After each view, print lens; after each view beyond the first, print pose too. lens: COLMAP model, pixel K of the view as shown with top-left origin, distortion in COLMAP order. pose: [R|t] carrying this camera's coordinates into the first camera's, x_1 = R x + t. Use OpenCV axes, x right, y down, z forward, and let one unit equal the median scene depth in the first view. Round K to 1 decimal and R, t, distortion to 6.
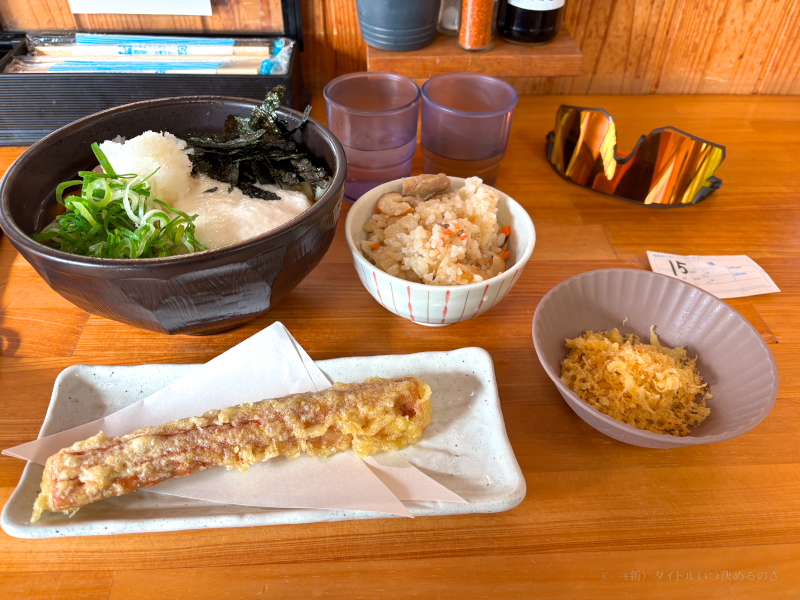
lens RADIAL K [[616.5, 0, 400.0], [0, 616.5, 300.0], [0, 0, 1]] dist [0.038315, -0.050845]
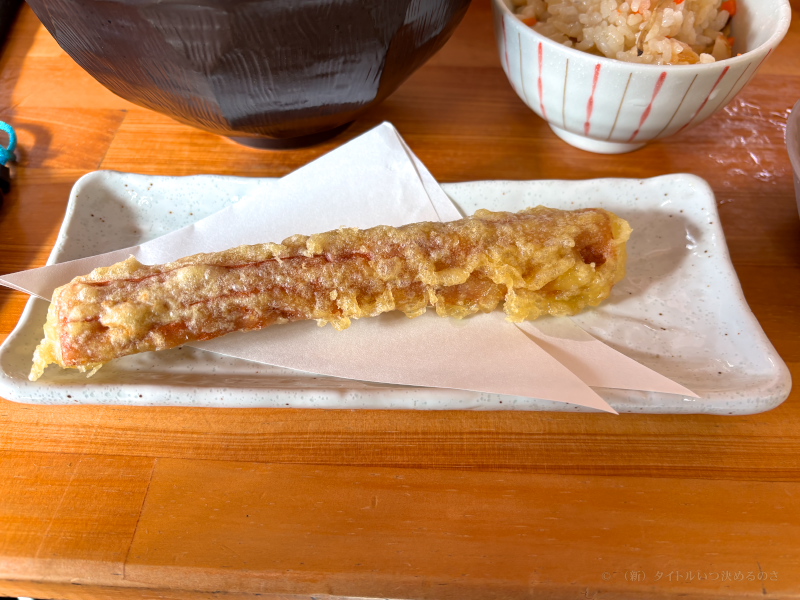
lens RADIAL K [[630.7, 0, 400.0], [0, 630.7, 300.0], [0, 0, 1]] dist [-0.006316, -0.002752]
pose [[0.995512, 0.054804, -0.077157, -0.136829], [-0.042467, 0.987264, 0.153317, 0.135877], [0.084577, -0.149352, 0.985160, 0.339168]]
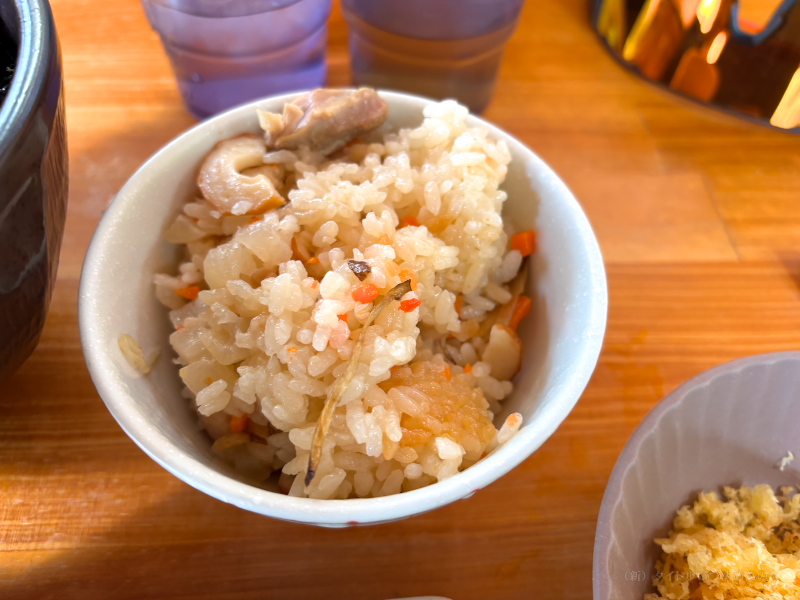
lens RADIAL K [[630.7, 0, 400.0], [0, 630.7, 300.0], [0, 0, 1]] dist [-0.006316, -0.002752]
pose [[0.999417, -0.006040, 0.033612, 0.097981], [-0.001928, 0.972690, 0.232099, -0.217099], [-0.034095, -0.232029, 0.972111, 0.755716]]
